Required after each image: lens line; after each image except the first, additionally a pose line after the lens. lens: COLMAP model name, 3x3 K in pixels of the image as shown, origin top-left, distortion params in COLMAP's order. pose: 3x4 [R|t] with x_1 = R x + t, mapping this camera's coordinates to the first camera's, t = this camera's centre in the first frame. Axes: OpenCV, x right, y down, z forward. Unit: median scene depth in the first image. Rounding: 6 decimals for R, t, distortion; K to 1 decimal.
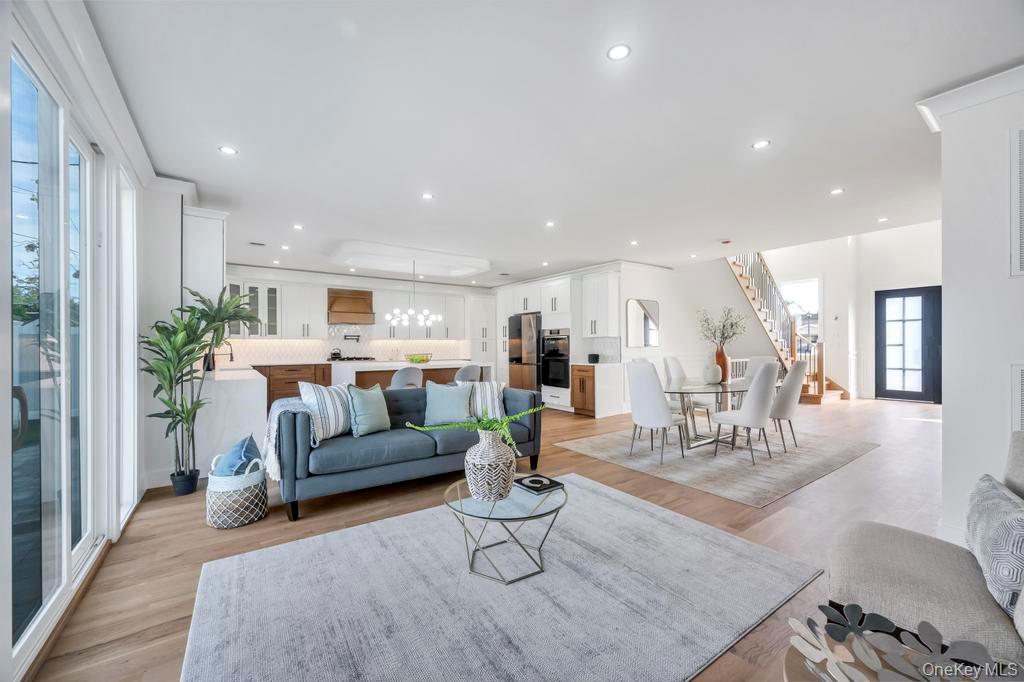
lens RADIAL K [[409.6, 0, 514.1], [0, 409.6, 343.5], [0, 0, 1]] dist [-0.001312, -0.000244]
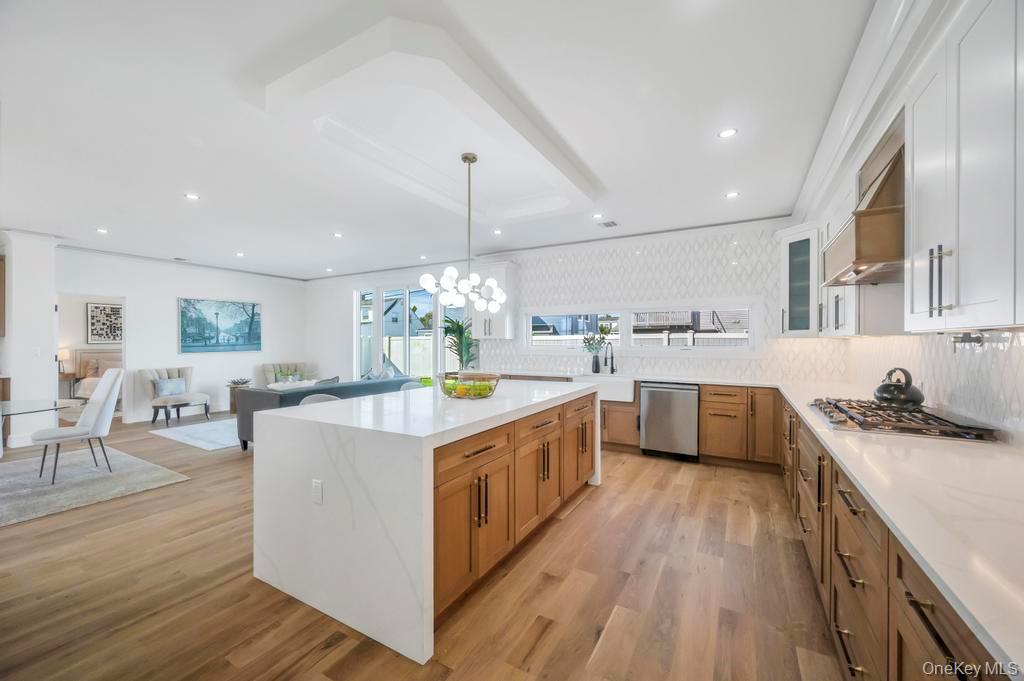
lens RADIAL K [[405.1, 0, 509.3], [0, 405.1, 343.0], [0, 0, 1]] dist [-0.000244, 0.000060]
pose [[-0.907637, 0.004097, -0.419736, -0.087269], [0.003992, 0.999991, 0.001129, -0.006705], [0.419737, -0.000651, -0.907646, 1.219593]]
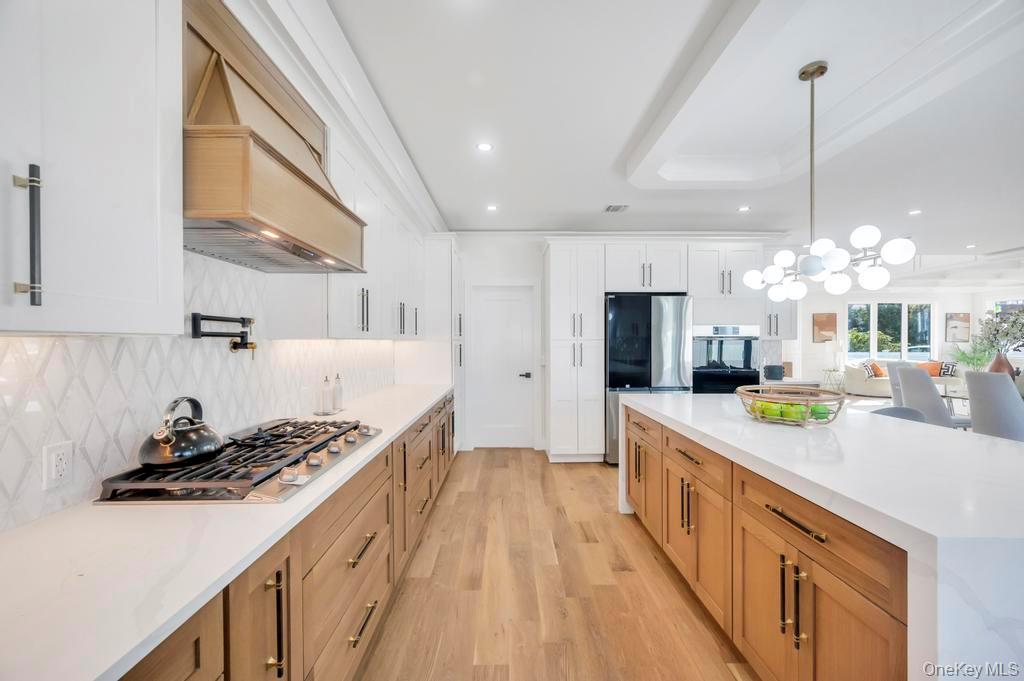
lens RADIAL K [[407.8, 0, 510.2], [0, 407.8, 342.8], [0, 0, 1]] dist [-0.001036, -0.000128]
pose [[0.574009, 0.000610, 0.818849, -0.524230], [-0.003564, 0.999992, 0.001753, -0.009111], [-0.818841, -0.003925, 0.574007, 0.872670]]
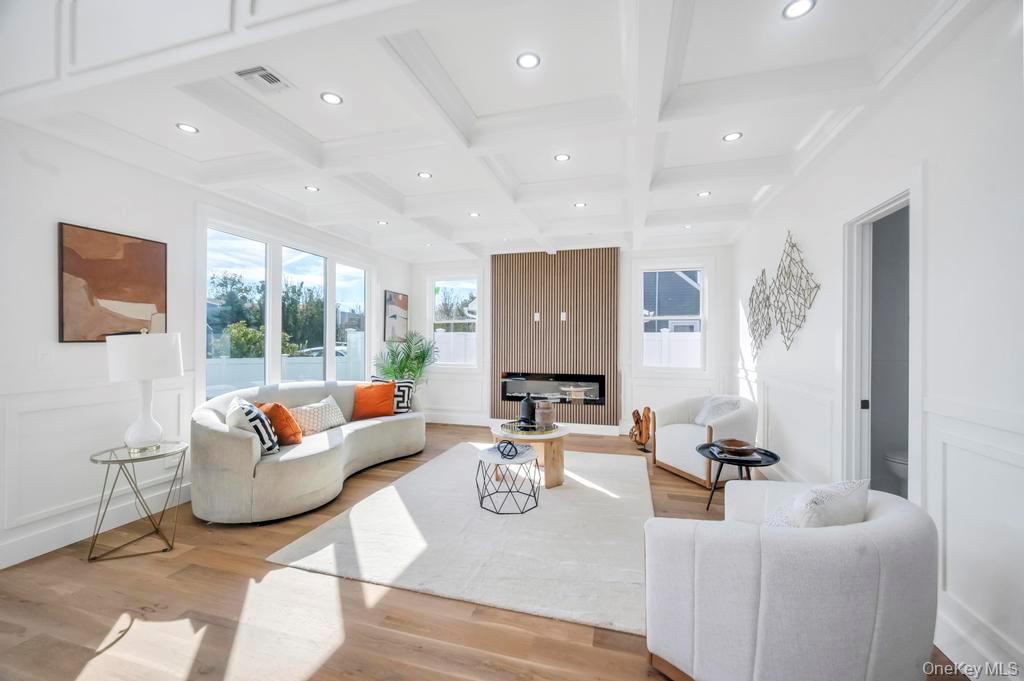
lens RADIAL K [[401.9, 0, 512.0], [0, 401.9, 340.5], [0, 0, 1]] dist [-0.001465, -0.000168]
pose [[-0.619865, 0.007054, 0.784677, 0.638541], [-0.001132, 0.999951, -0.009884, -0.010006], [-0.784708, -0.007015, -0.619826, 0.745614]]
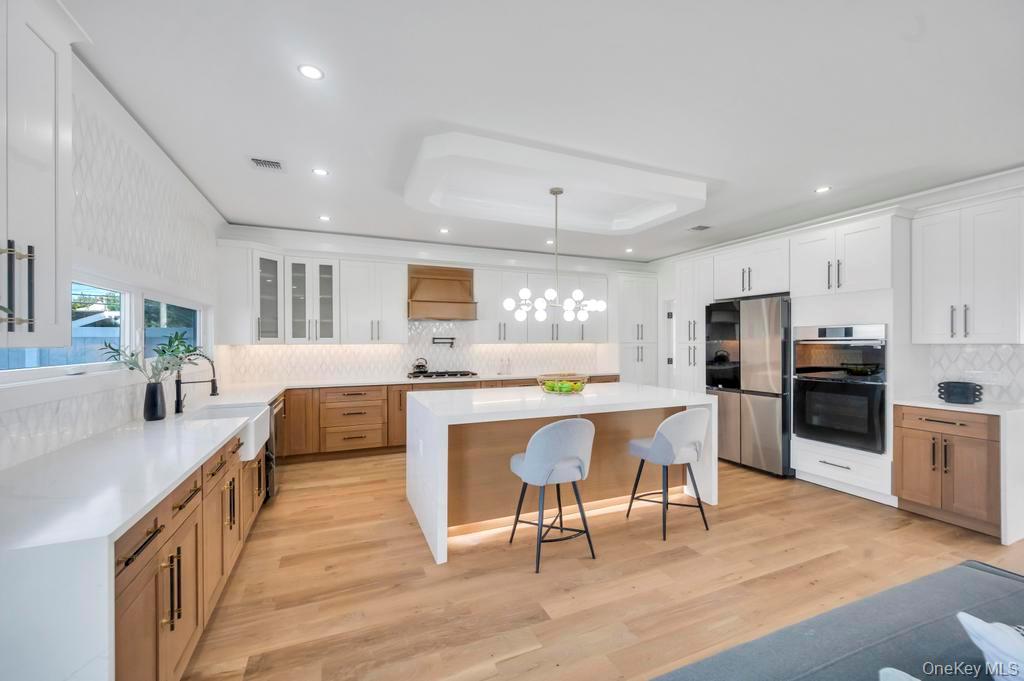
lens RADIAL K [[409.6, 0, 514.1], [0, 409.6, 343.0], [0, 0, 1]] dist [-0.001312, -0.000244]
pose [[0.977405, 0.001548, -0.211370, -0.162501], [-0.000071, 0.999976, 0.006995, -0.017172], [0.211375, -0.006822, 0.977381, 0.422930]]
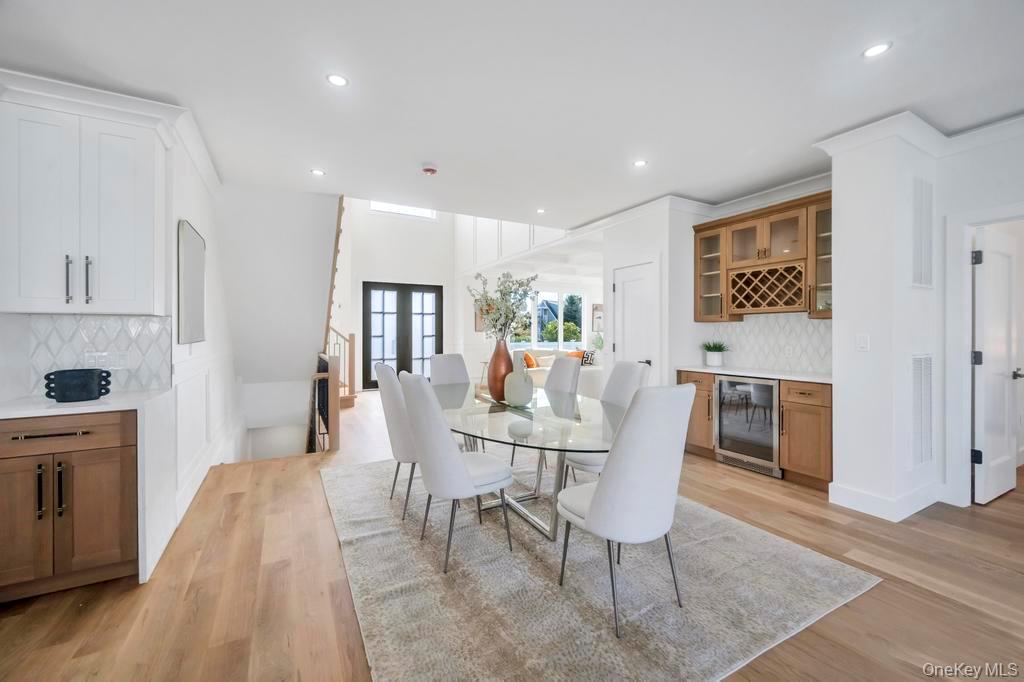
lens RADIAL K [[409.1, 0, 513.0], [0, 409.1, 336.2], [0, 0, 1]] dist [-0.000597, 0.000091]
pose [[0.113083, -0.001308, 0.993585, -0.057545], [-0.004824, 0.999987, 0.001866, -0.000026], [-0.993574, -0.005004, 0.113076, 0.589522]]
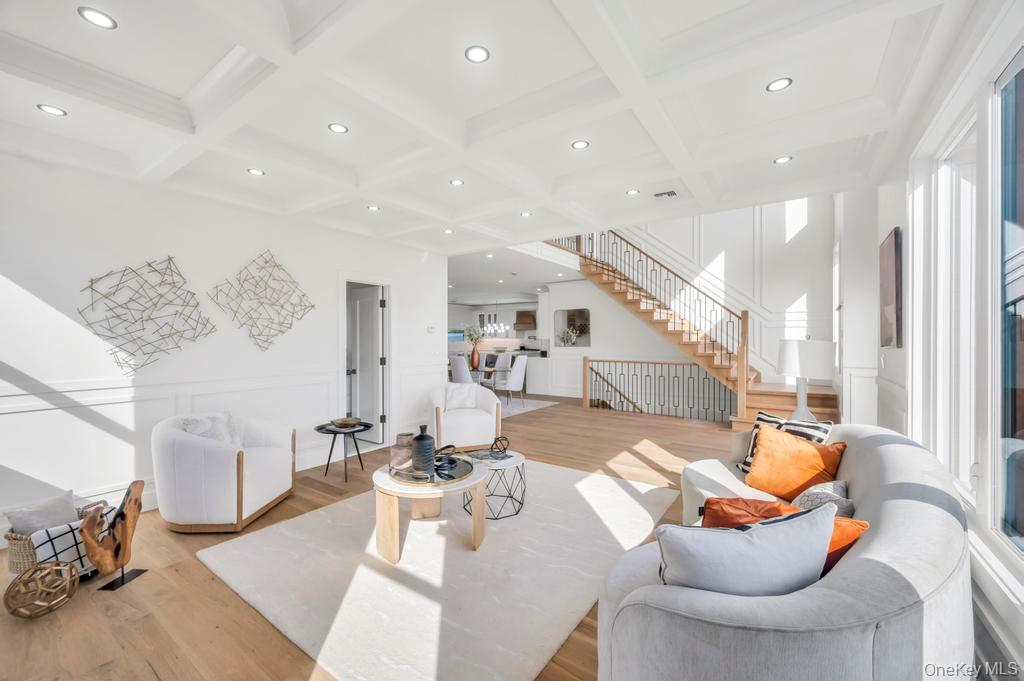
lens RADIAL K [[409.6, 0, 514.1], [0, 409.6, 343.0], [0, 0, 1]] dist [-0.001312, -0.000244]
pose [[0.336611, 0.014132, -0.941538, 1.327962], [0.002382, 0.999871, 0.015859, -0.021433], [0.941641, -0.007581, 0.336534, 0.388221]]
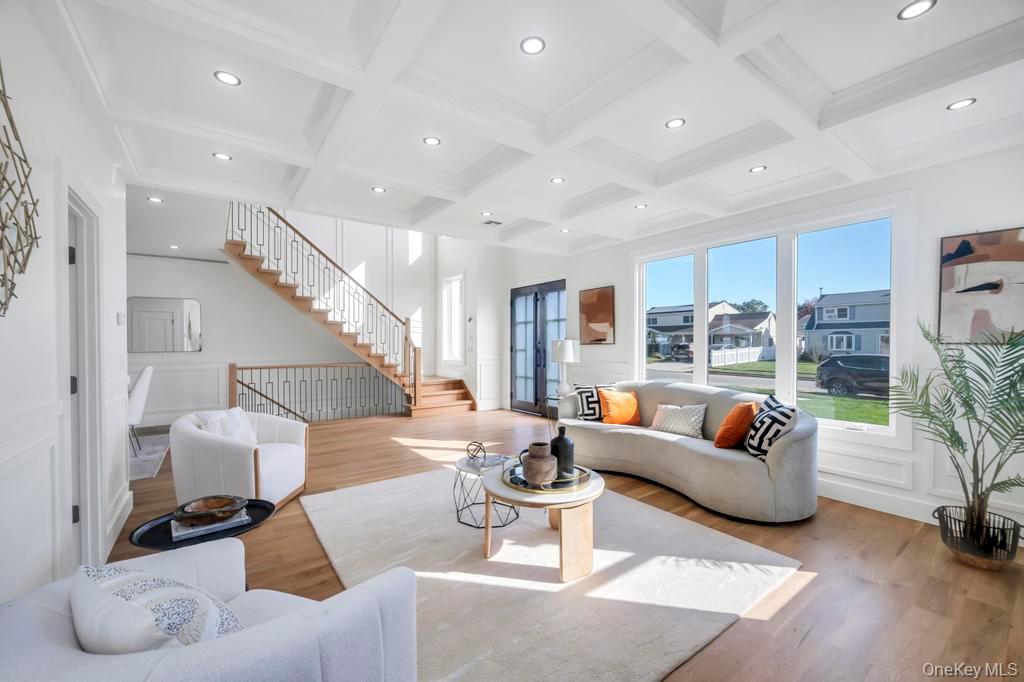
lens RADIAL K [[407.8, 0, 510.2], [0, 407.8, 343.3], [0, 0, 1]] dist [-0.001036, -0.000128]
pose [[0.999851, 0.005465, 0.016344, 0.963395], [-0.005508, 0.999981, 0.002597, -0.014402], [-0.016329, -0.002687, 0.999863, 0.129294]]
